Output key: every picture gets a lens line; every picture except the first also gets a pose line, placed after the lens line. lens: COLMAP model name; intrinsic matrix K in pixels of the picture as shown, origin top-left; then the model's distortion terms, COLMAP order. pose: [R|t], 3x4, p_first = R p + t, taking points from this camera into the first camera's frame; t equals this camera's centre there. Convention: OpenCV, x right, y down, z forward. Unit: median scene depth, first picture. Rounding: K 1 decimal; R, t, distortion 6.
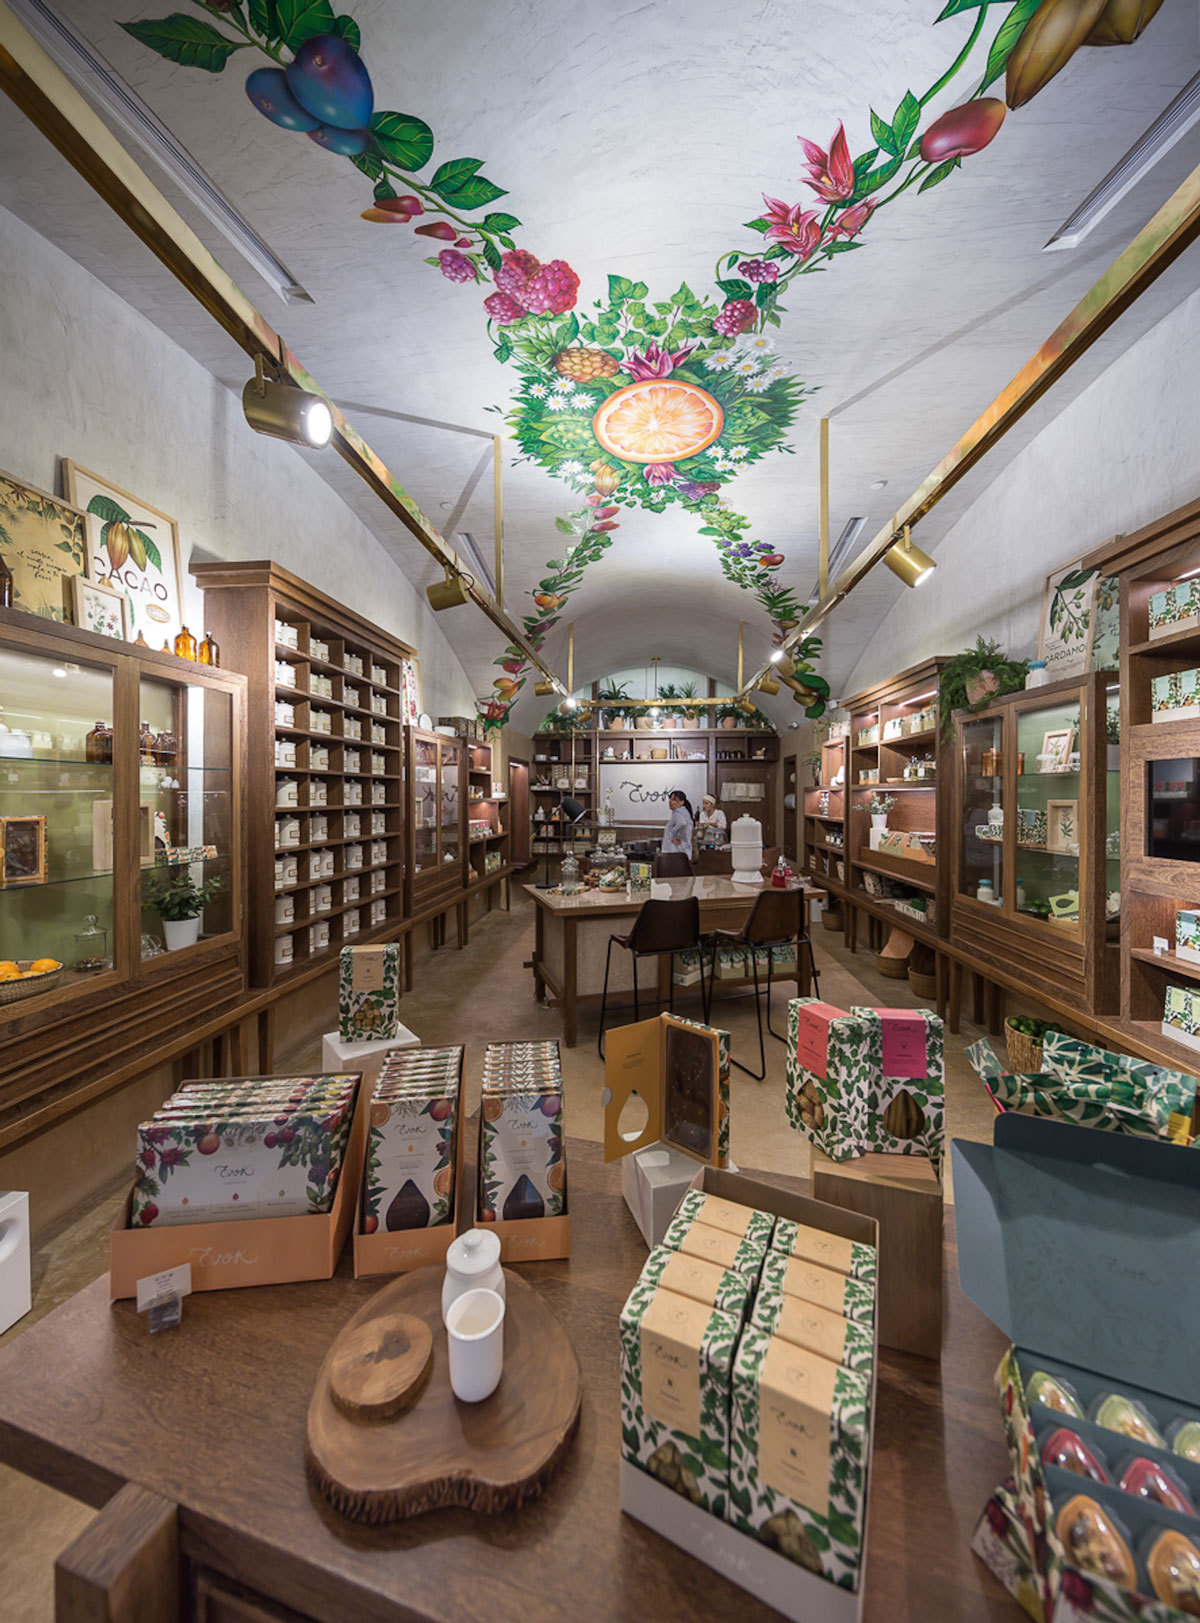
lens RADIAL K [[592.6, 0, 596.8], [0, 592.6, 795.6], [0, 0, 1]] dist [0.000290, -0.001054]
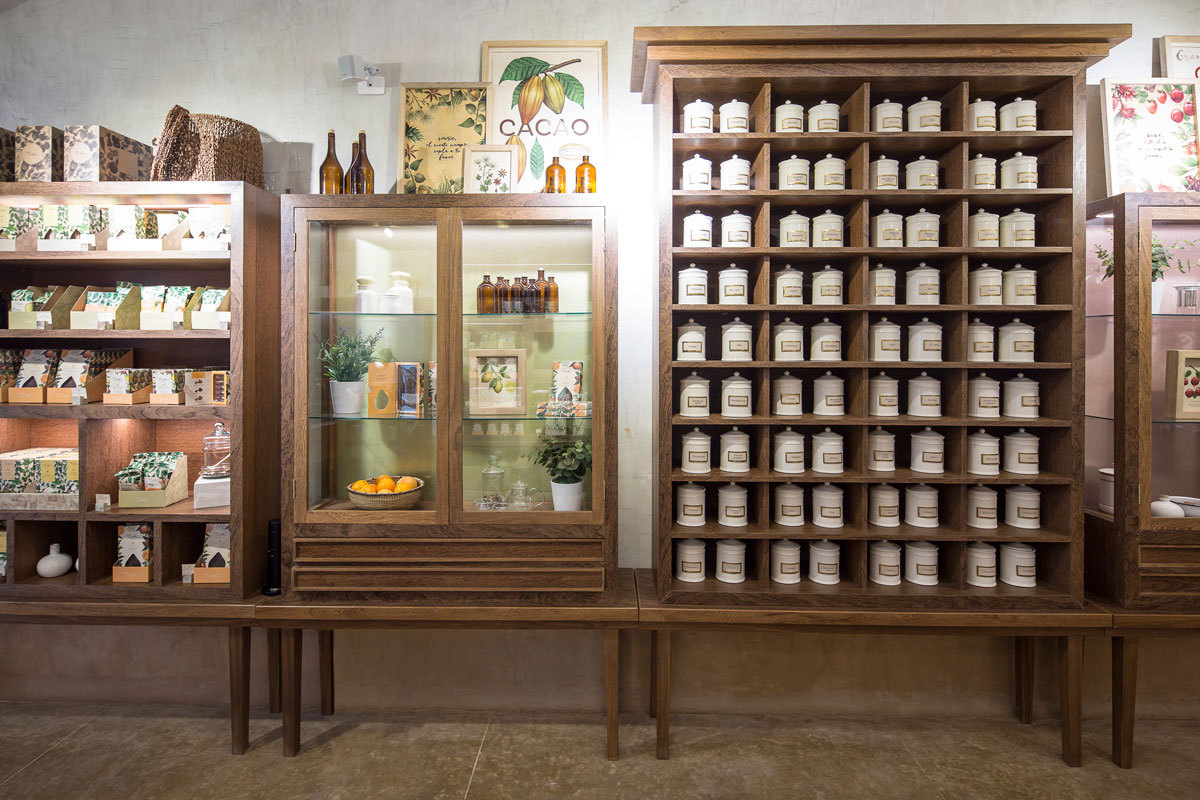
lens RADIAL K [[587.7, 0, 620.4], [0, 587.7, 337.5], [0, 0, 1]] dist [0.008870, -0.005258]
pose [[0.074836, 0.002745, -0.997192, 0.152678], [-0.001318, 0.999996, 0.002654, -0.009746], [0.997195, 0.001116, 0.074840, 0.757766]]
